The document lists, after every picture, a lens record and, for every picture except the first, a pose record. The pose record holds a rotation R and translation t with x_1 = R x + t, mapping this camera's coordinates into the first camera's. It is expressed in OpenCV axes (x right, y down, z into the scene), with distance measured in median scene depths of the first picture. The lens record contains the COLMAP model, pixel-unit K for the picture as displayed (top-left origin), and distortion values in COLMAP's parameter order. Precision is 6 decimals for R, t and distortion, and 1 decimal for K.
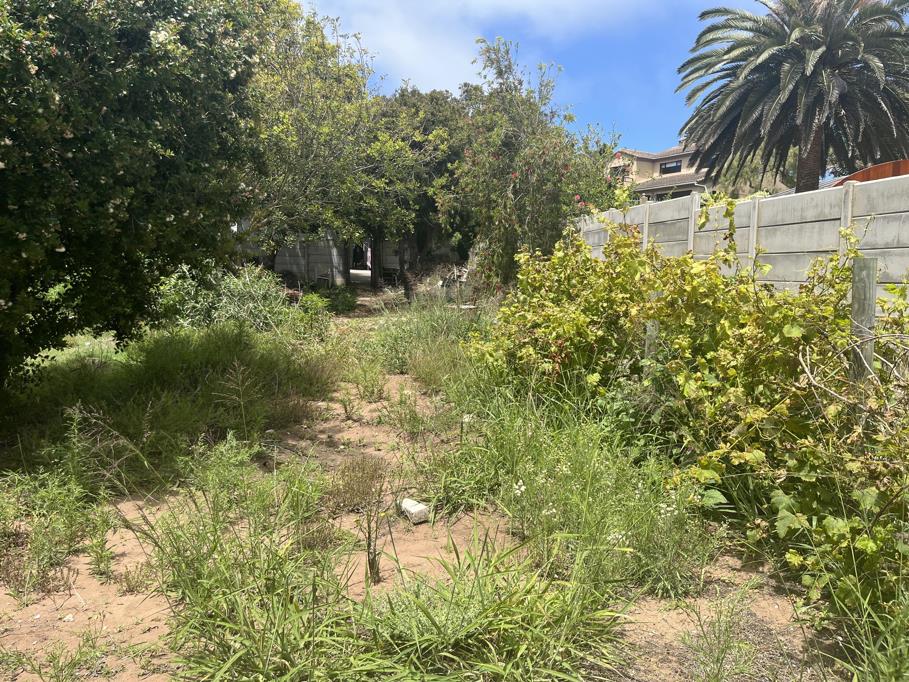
lens RADIAL K [[698.1, 0, 461.1], [0, 698.1, 340.0], [0, 0, 1]] dist [0.092640, -0.106736]
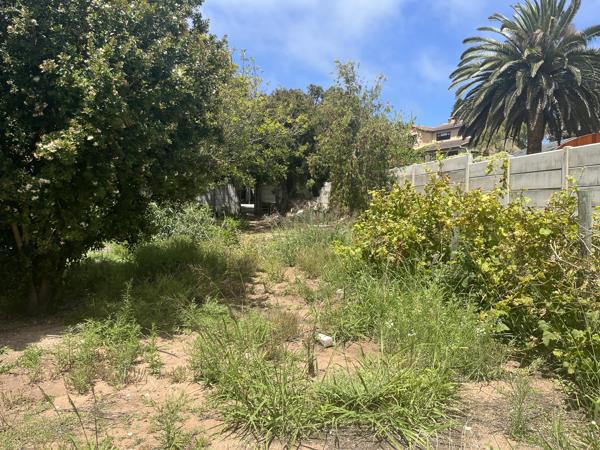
lens RADIAL K [[460.8, 0, 304.4], [0, 460.8, 224.3], [0, 0, 1]] dist [0.092640, -0.106736]
pose [[0.999942, -0.009917, -0.004141, -0.061770], [0.009673, 0.998425, -0.055265, 0.013034], [0.004683, 0.055221, 0.998463, -0.084593]]
